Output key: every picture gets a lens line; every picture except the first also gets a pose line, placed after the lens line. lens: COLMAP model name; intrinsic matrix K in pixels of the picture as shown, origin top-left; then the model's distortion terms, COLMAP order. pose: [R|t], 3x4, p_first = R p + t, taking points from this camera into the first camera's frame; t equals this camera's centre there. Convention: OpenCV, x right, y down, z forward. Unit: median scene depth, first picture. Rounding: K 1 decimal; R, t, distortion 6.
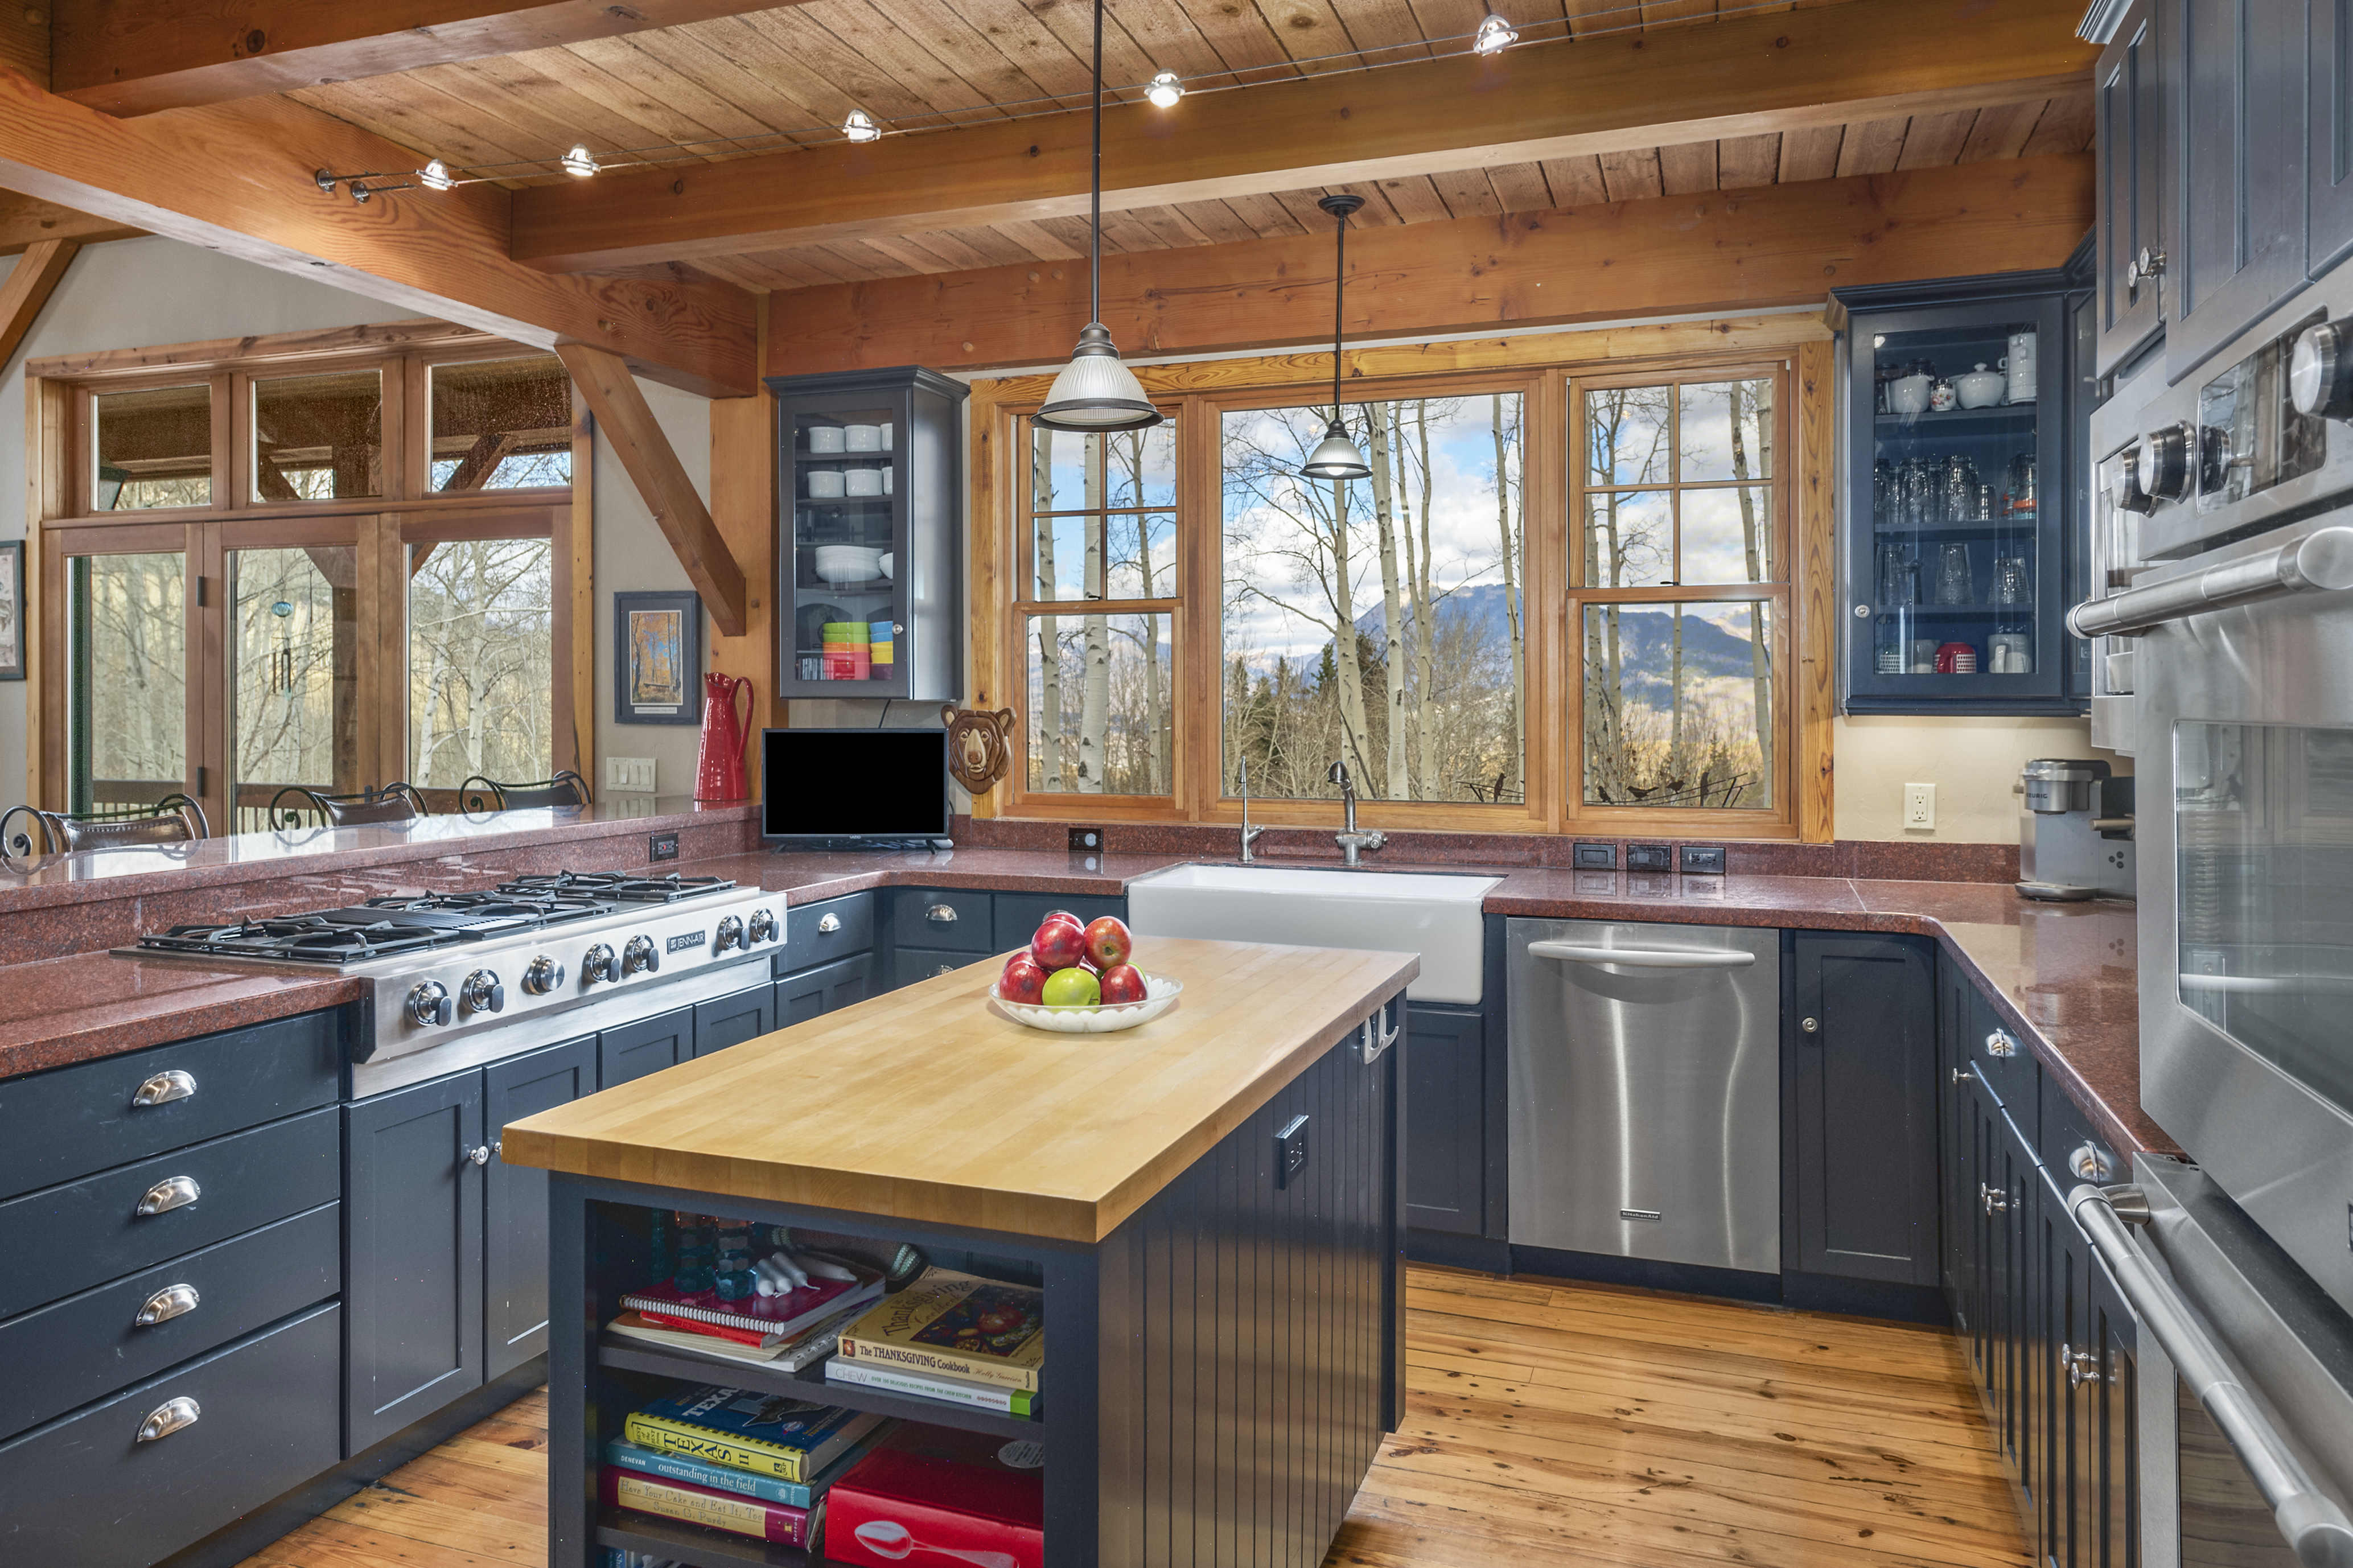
lens RADIAL K [[1537.1, 0, 1180.4], [0, 1537.1, 701.7], [0, 0, 1]] dist [0.025123, 0.000096]
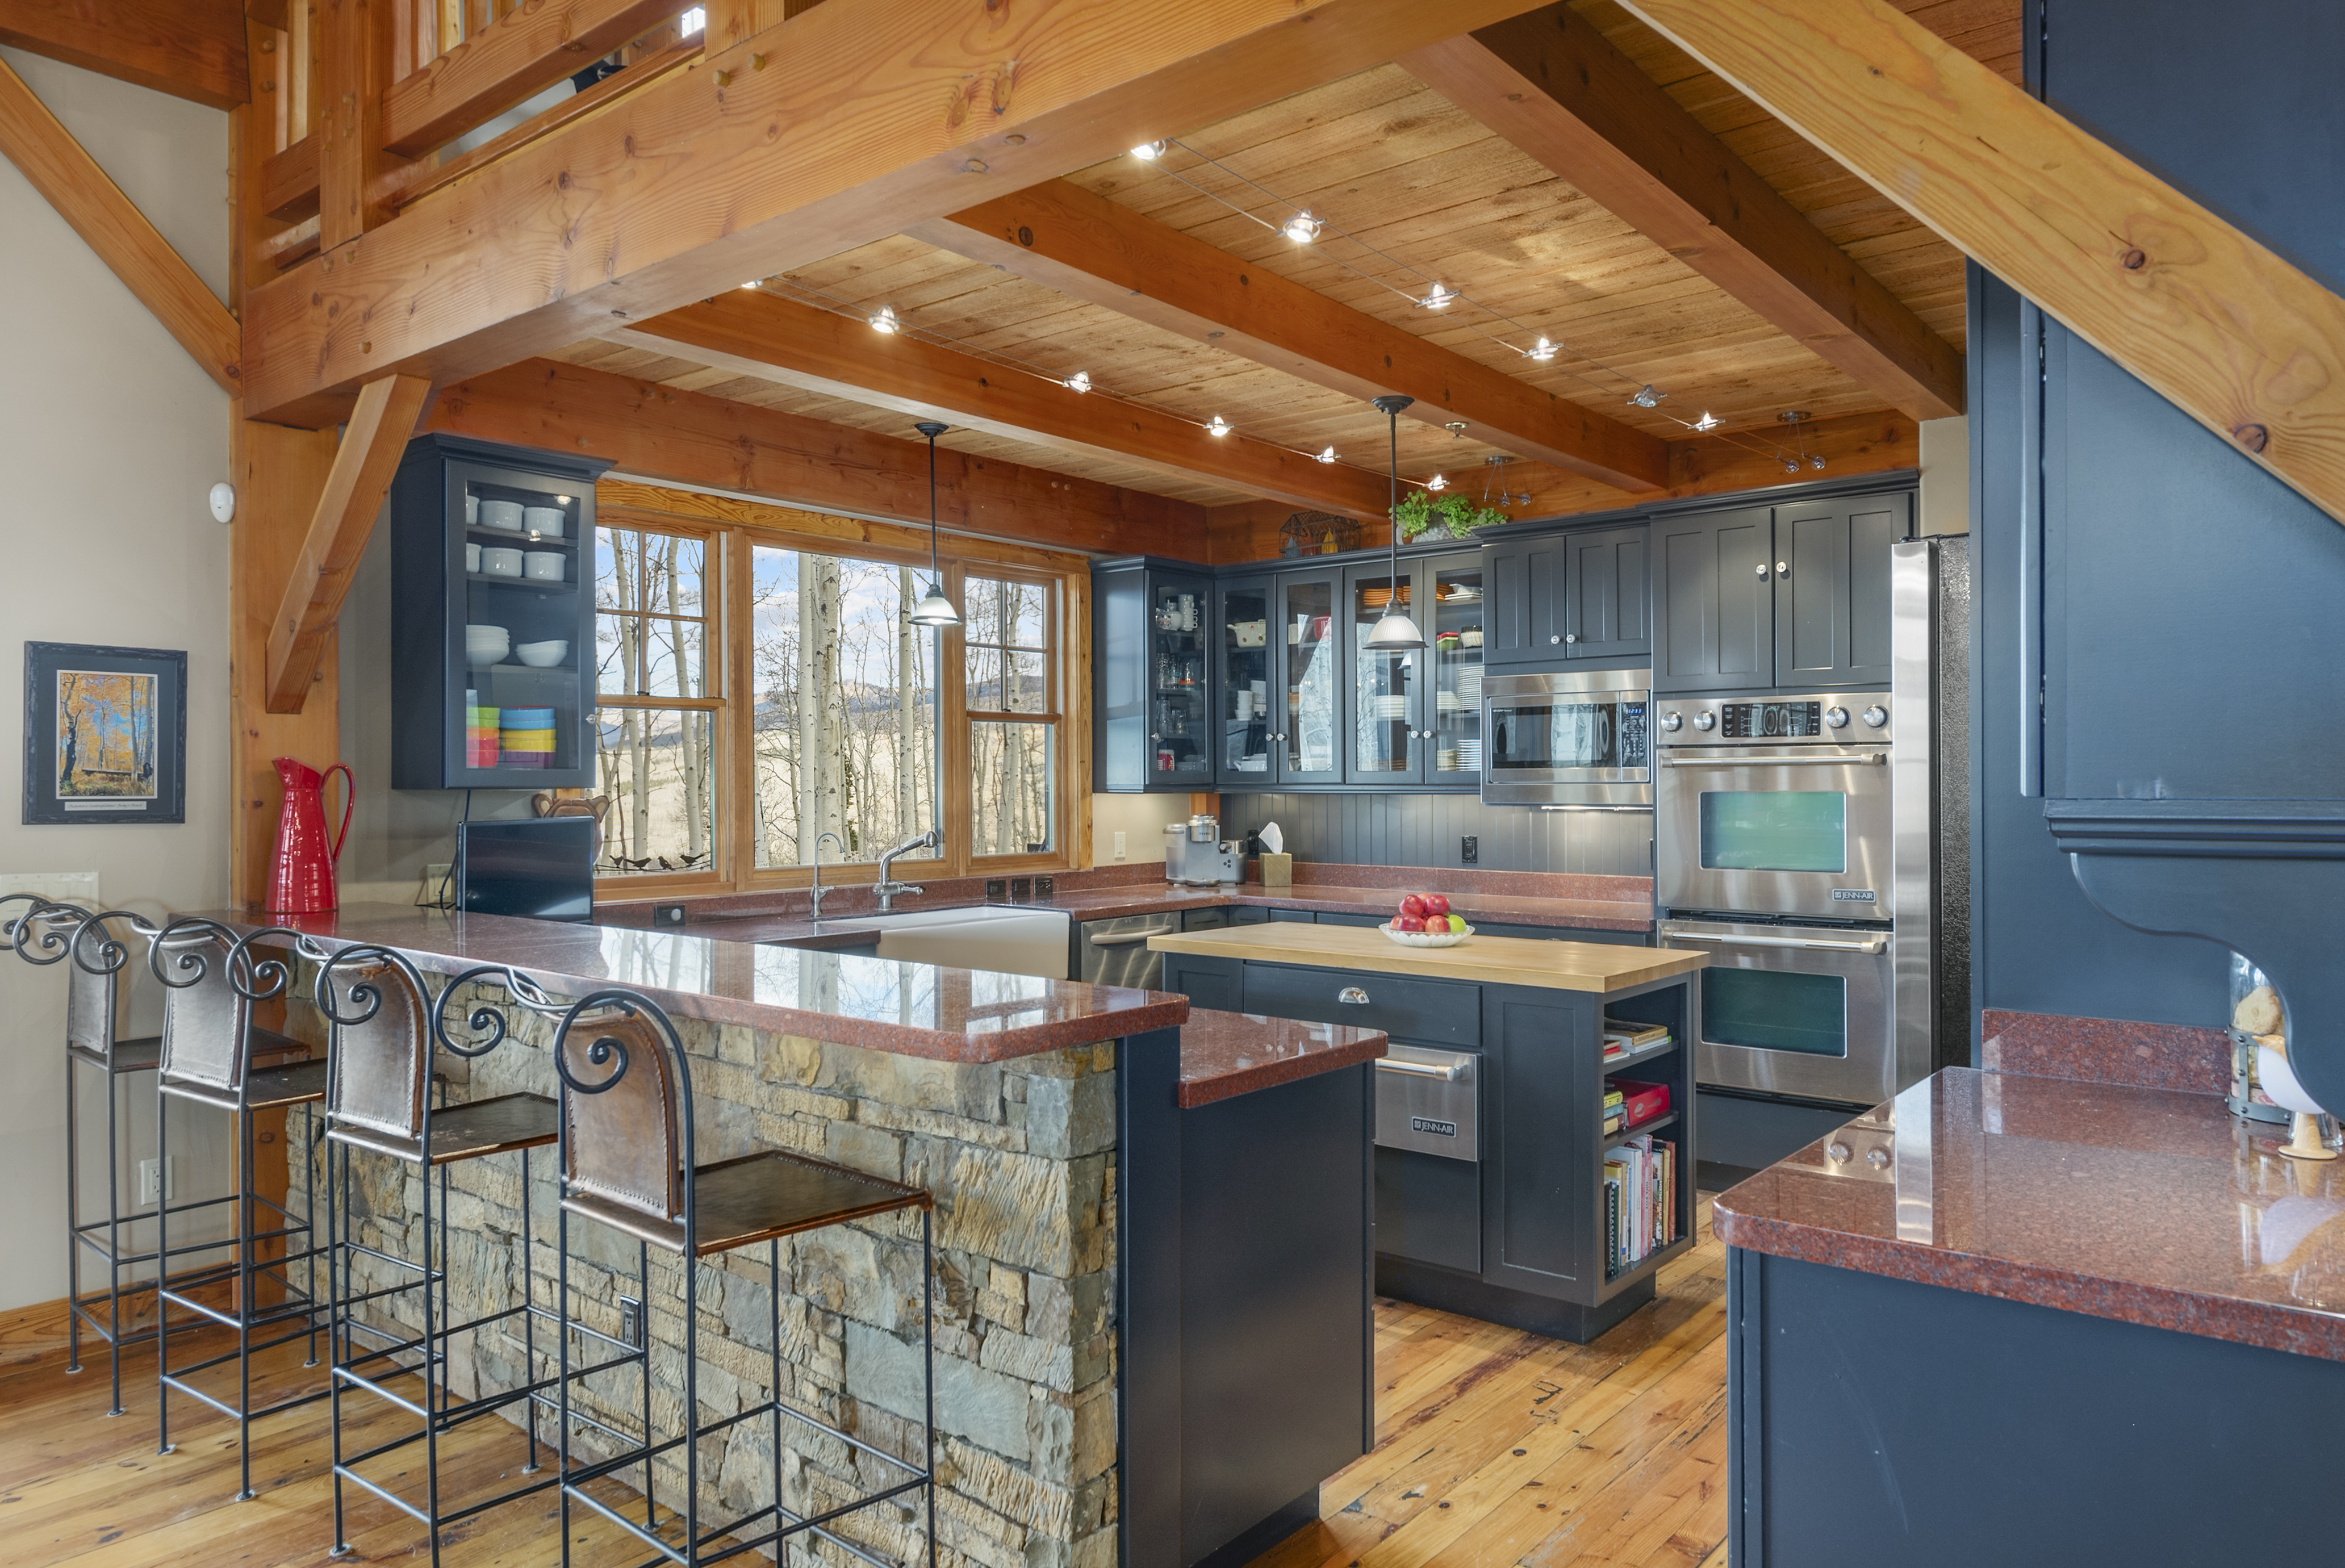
lens RADIAL K [[1548.9, 0, 1174.9], [0, 1548.9, 775.3], [0, 0, 1]] dist [0.003034, 0.001119]
pose [[0.331597, -0.000092, 0.943421, -0.966654], [0.002624, 0.999996, -0.000825, -0.007983], [-0.943417, 0.002749, 0.331596, 0.287346]]
